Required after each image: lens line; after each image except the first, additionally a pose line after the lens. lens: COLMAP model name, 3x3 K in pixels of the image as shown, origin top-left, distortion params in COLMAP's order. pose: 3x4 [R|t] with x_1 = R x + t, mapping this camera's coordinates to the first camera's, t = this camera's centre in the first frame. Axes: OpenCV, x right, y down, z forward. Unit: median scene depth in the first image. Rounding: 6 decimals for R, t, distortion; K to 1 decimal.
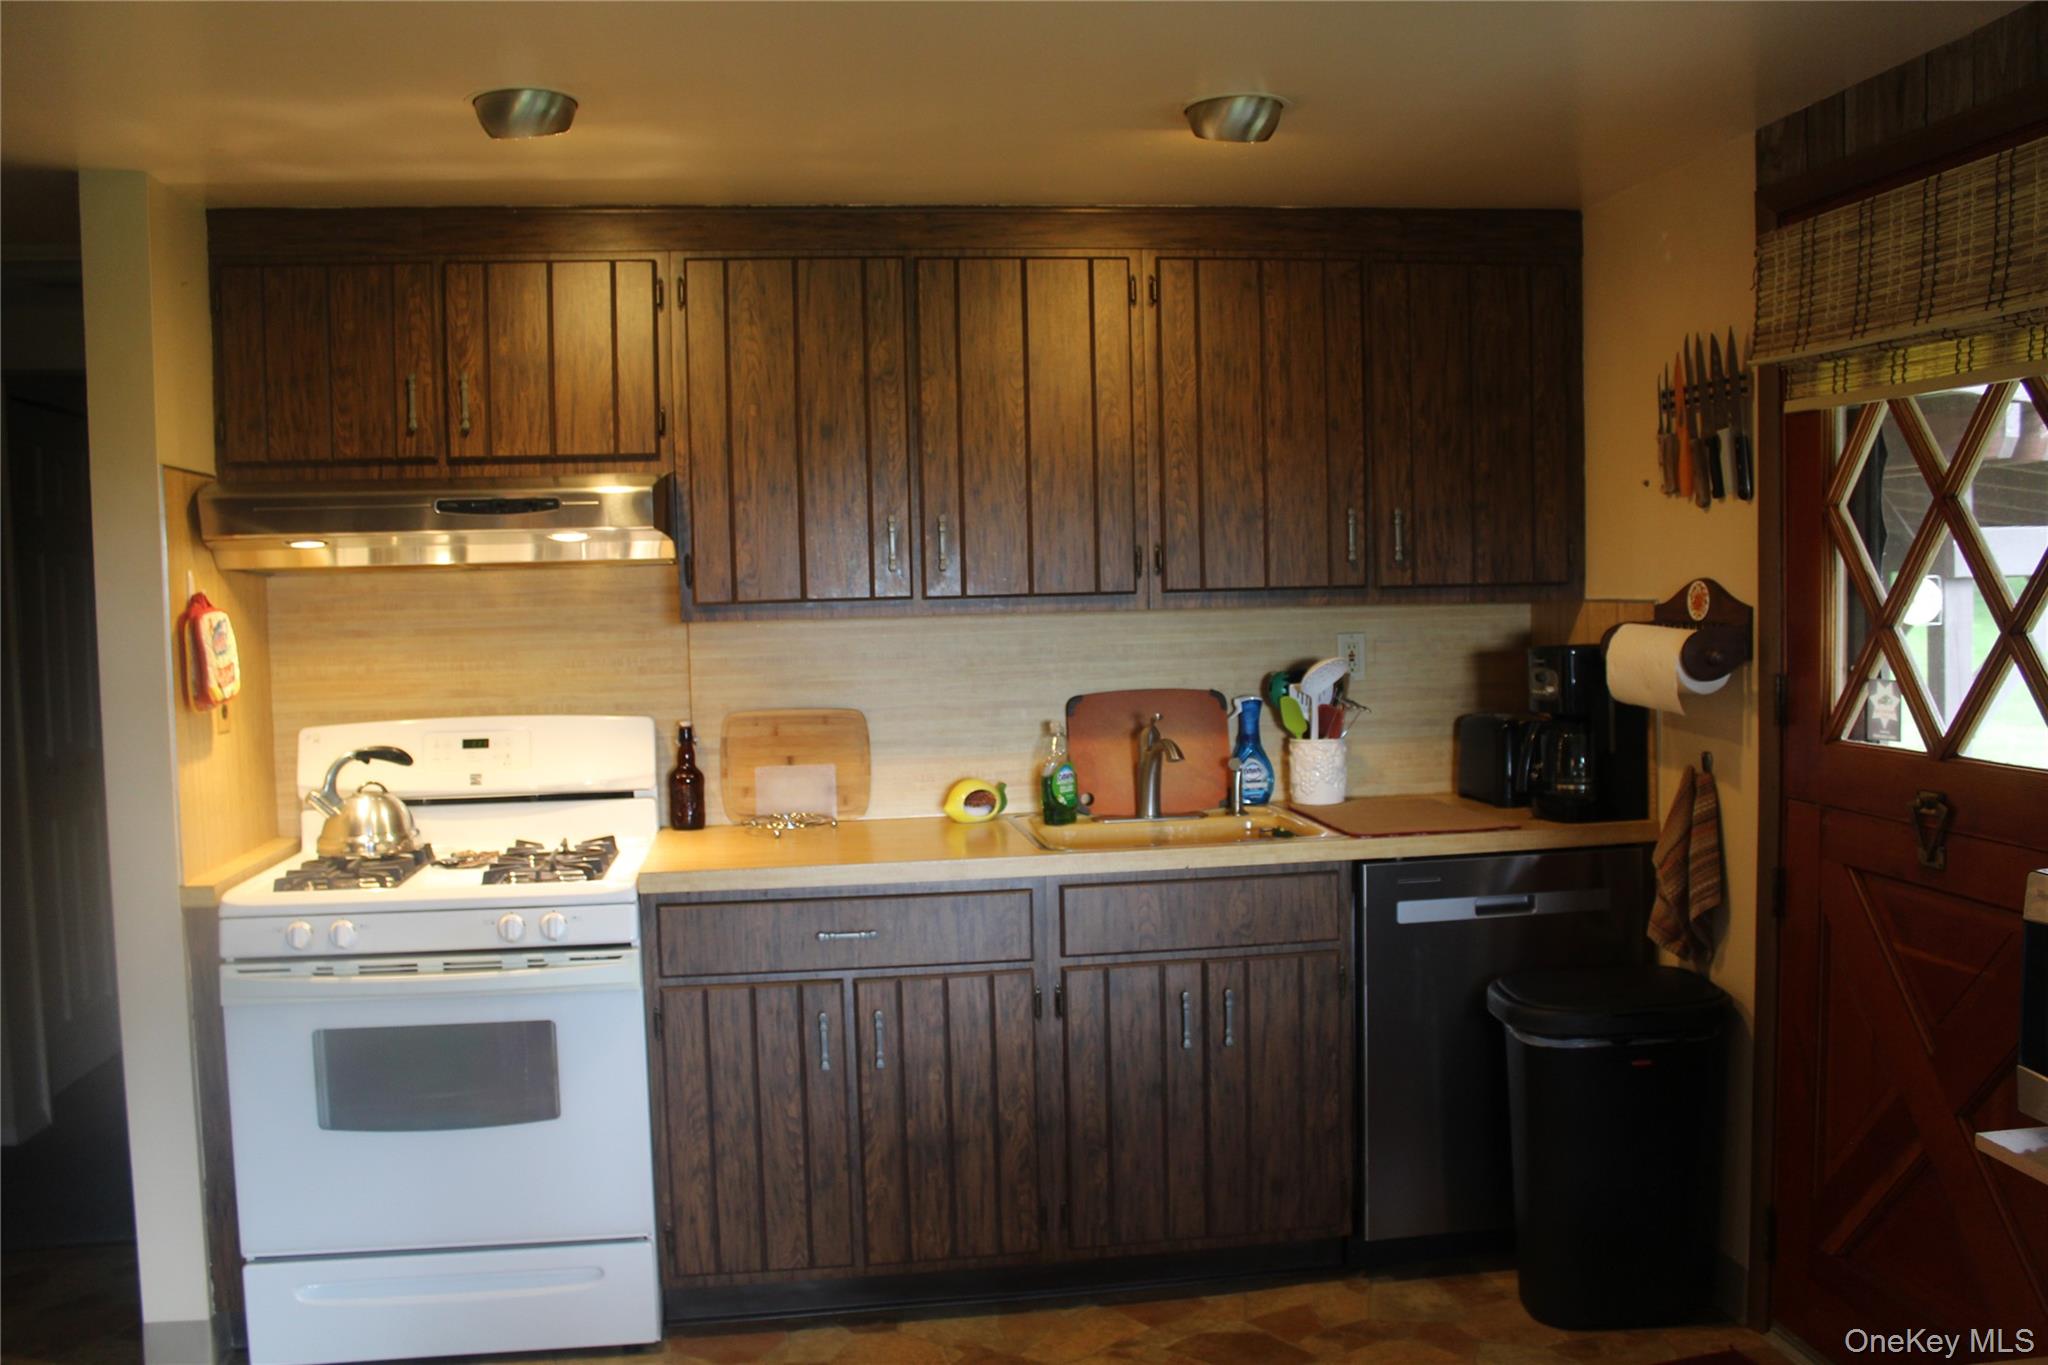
lens RADIAL K [[1706.0, 0, 1023.6], [0, 1706.0, 696.6], [0, 0, 1]] dist [-0.165023, 0.149605]
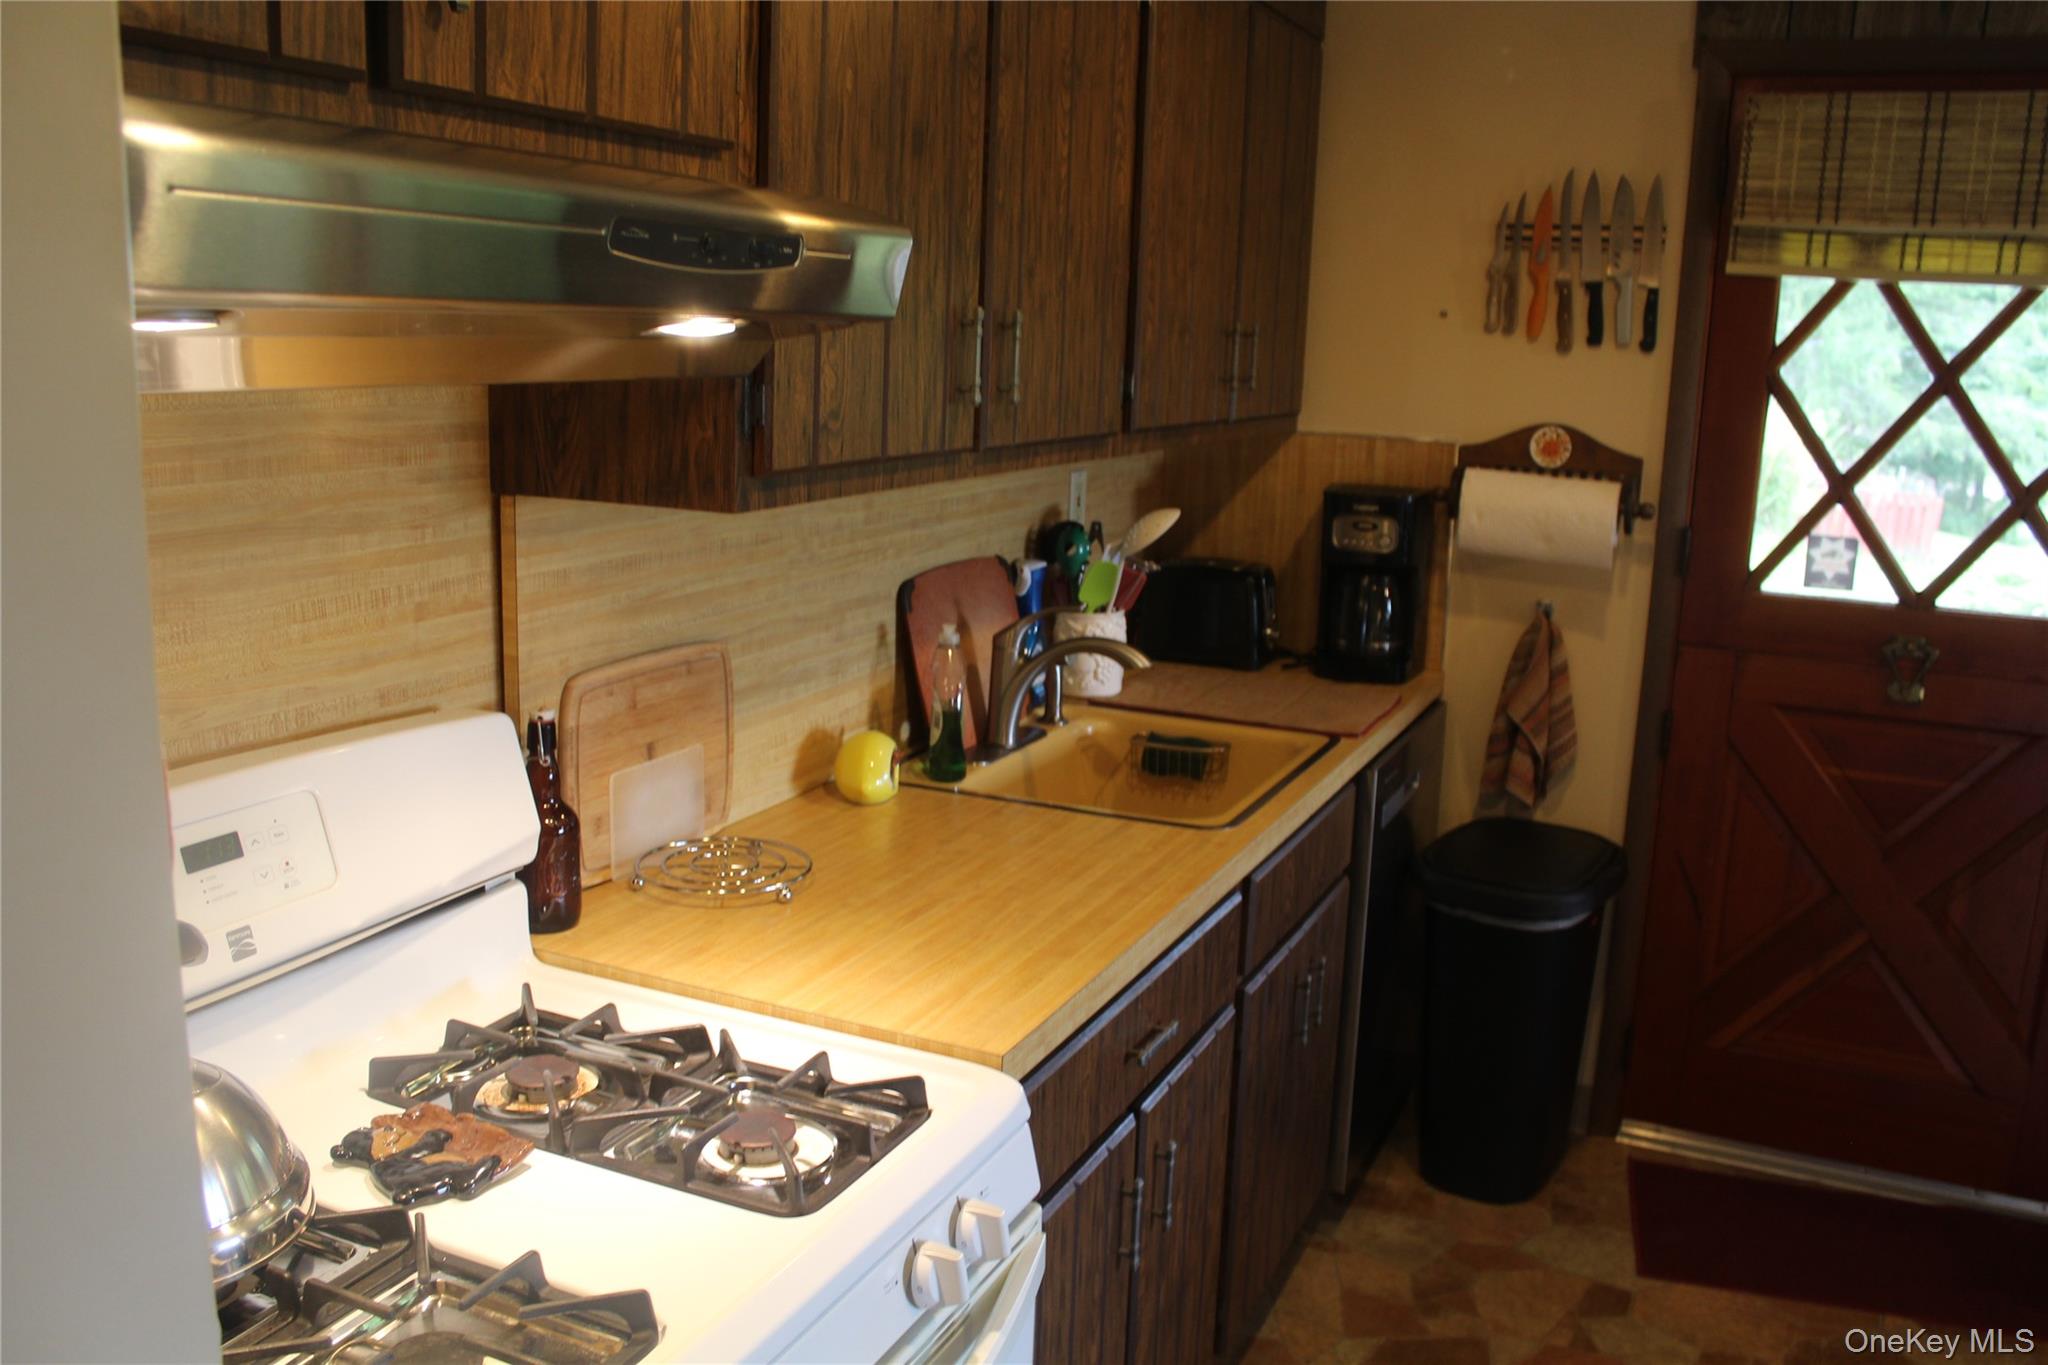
lens RADIAL K [[1706.0, 0, 1023.6], [0, 1706.0, 696.6], [0, 0, 1]] dist [-0.165023, 0.149605]
pose [[0.539290, -0.139098, 0.830553, -0.590534], [0.011040, 0.987347, 0.158188, -0.071161], [-0.842048, -0.076140, 0.534002, 0.715566]]
